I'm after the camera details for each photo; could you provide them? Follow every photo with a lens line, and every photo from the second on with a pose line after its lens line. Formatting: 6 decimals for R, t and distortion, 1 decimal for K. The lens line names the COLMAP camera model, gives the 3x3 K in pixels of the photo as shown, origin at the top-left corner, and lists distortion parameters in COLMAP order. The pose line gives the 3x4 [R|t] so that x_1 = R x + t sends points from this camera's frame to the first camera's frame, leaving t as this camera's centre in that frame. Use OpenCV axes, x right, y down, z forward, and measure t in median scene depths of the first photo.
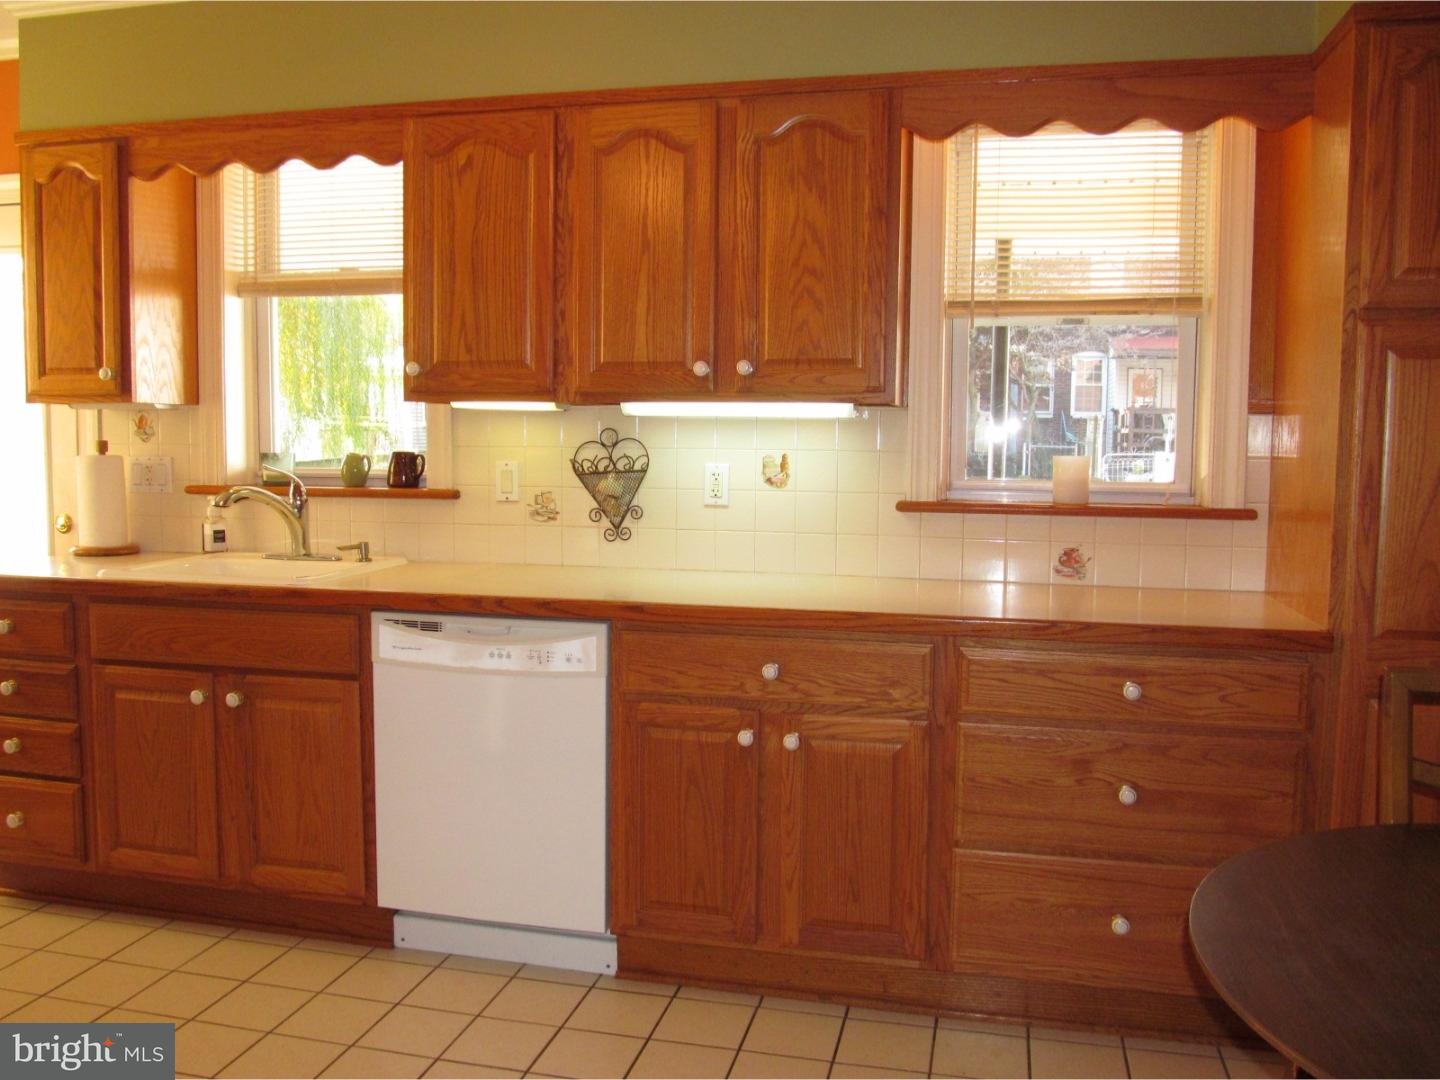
lens RADIAL K [[1176.1, 0, 720.0], [0, 1176.1, 540.0], [0, 0, 1]] dist [-0.071490, 0.032101]
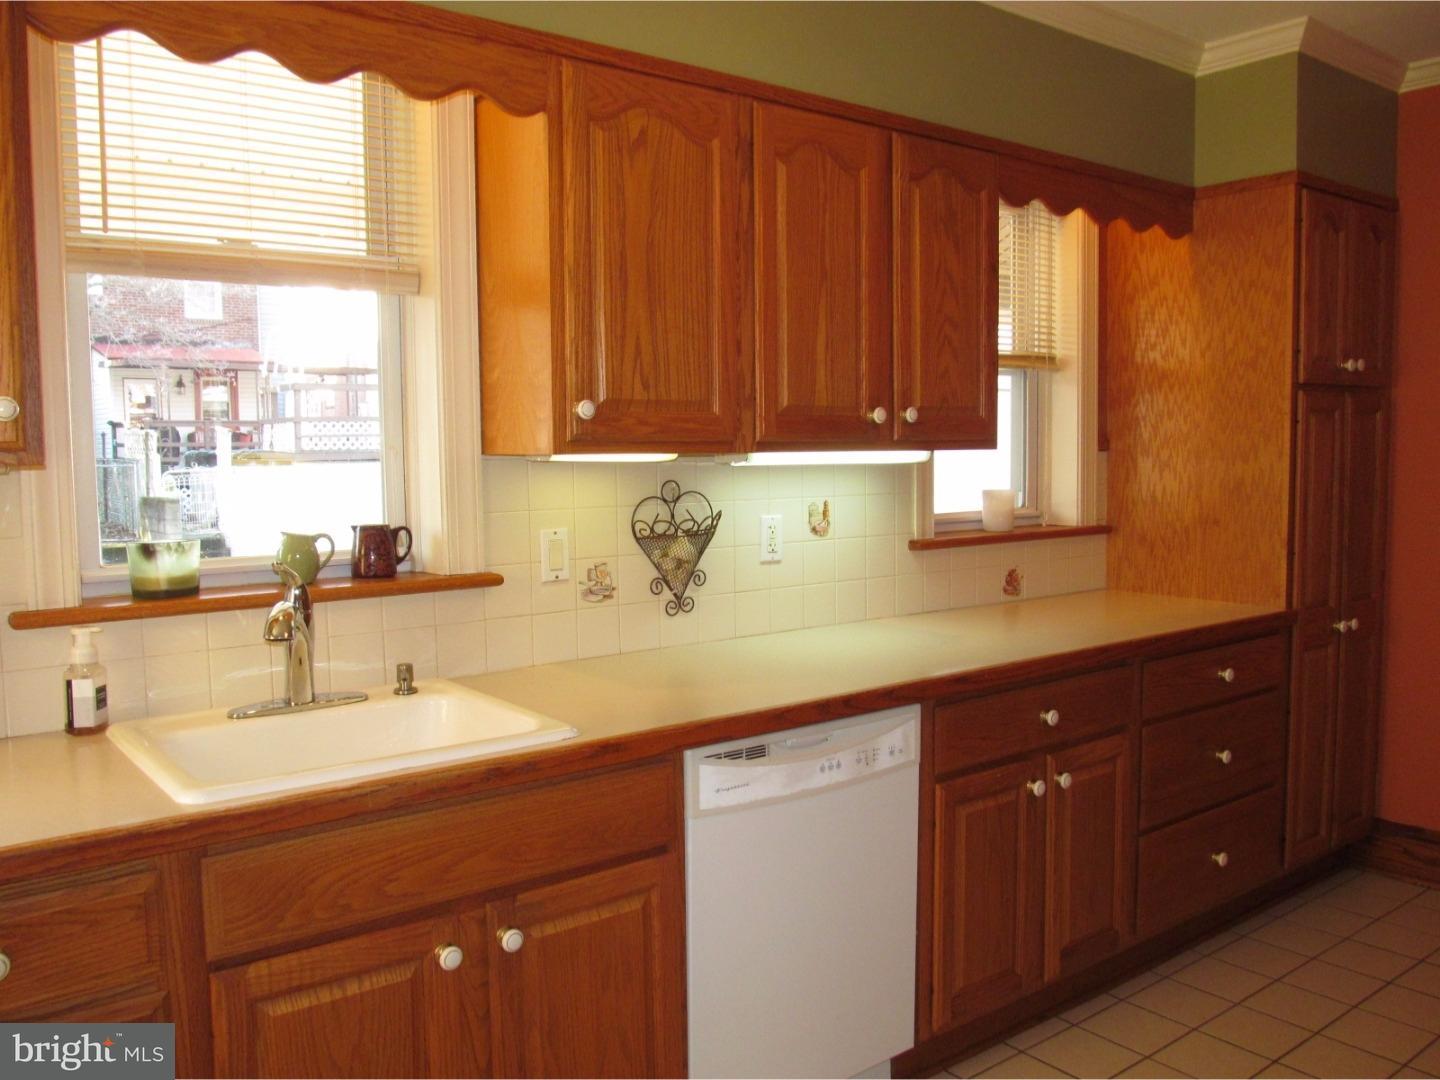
lens RADIAL K [[1176.1, 0, 720.0], [0, 1176.1, 540.0], [0, 0, 1]] dist [-0.071490, 0.032101]
pose [[0.637897, -0.077115, 0.766251, -0.773725], [0.082943, 0.996066, 0.031194, -0.082833], [-0.765642, 0.043656, 0.641784, 0.480404]]
